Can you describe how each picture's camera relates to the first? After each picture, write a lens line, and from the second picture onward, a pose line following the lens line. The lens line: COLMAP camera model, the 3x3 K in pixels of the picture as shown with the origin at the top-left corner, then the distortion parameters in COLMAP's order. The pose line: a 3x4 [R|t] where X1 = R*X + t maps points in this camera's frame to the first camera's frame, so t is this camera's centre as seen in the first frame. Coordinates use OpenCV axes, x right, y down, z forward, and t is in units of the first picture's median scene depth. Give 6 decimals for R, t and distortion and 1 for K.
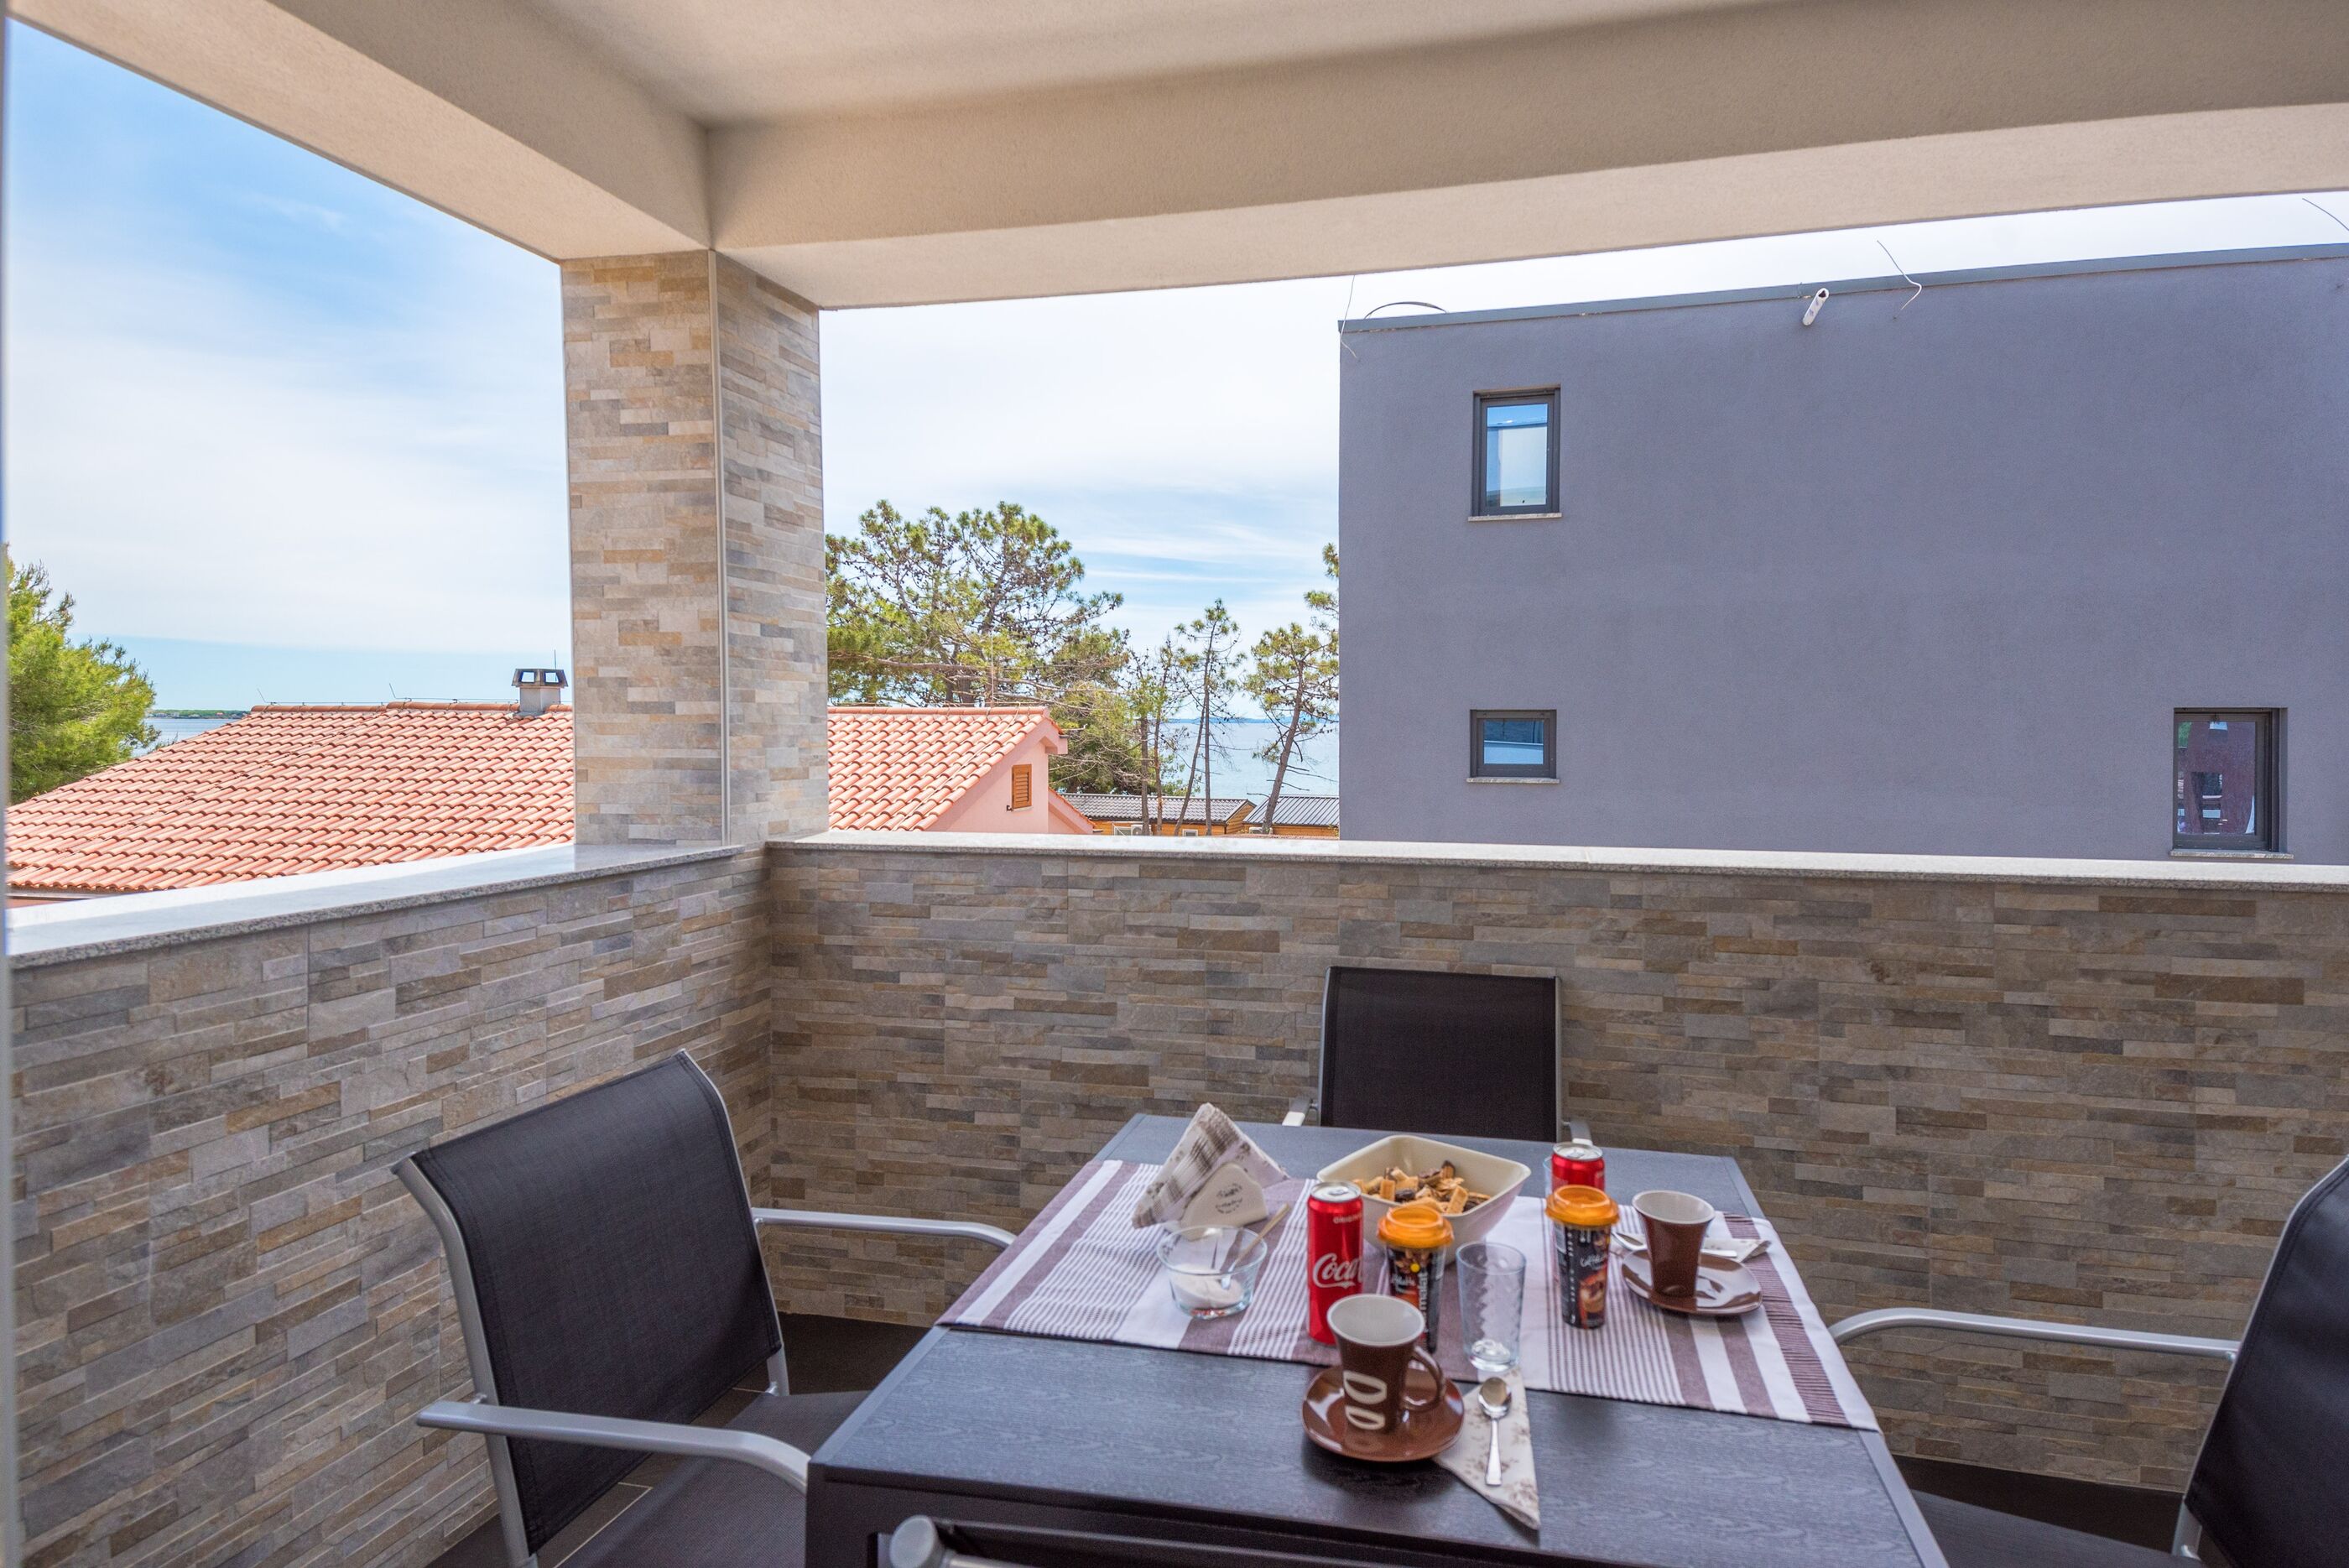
lens RADIAL K [[1165.4, 0, 1369.4], [0, 1165.4, 773.0], [0, 0, 1]] dist [0.070973, -0.000017]
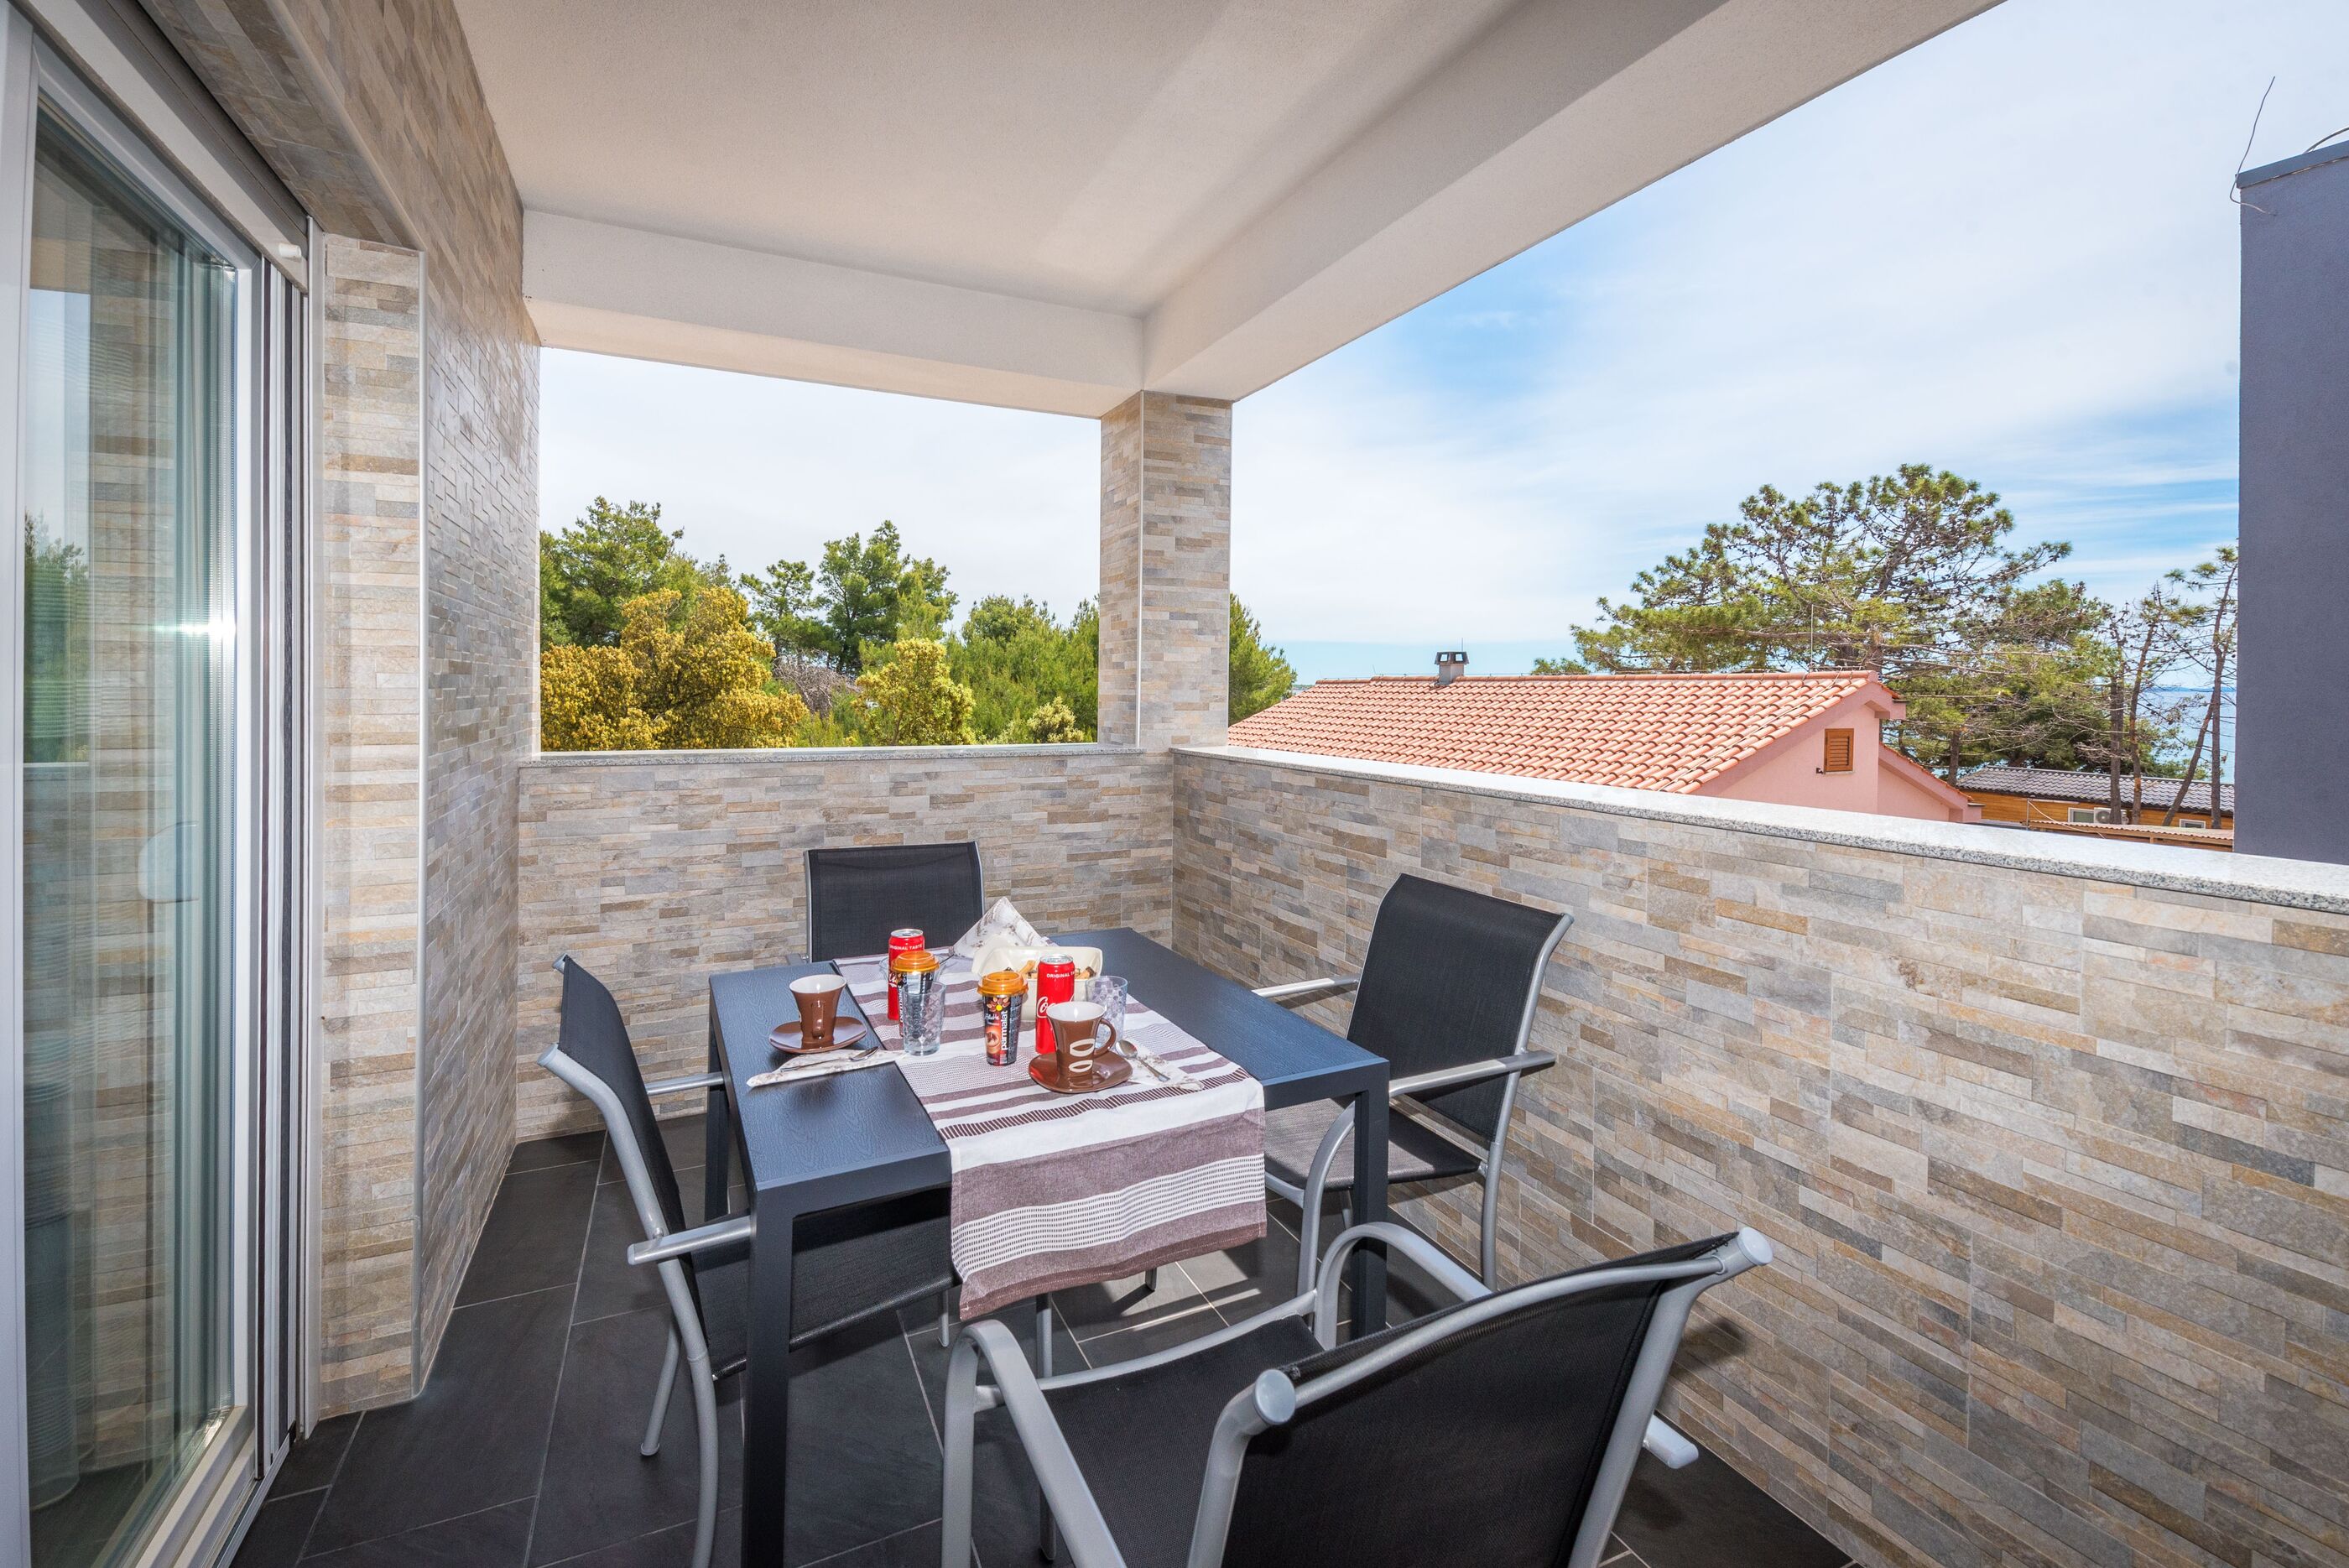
lens RADIAL K [[1010.7, 0, 1177.2], [0, 1010.7, 740.0], [0, 0, 1]] dist [0.015644, -0.000420]
pose [[0.590350, 0.037939, -0.806255, 0.618225], [-0.033118, 0.999192, 0.022769, 0.016028], [0.806468, 0.013260, 0.591129, 0.208695]]
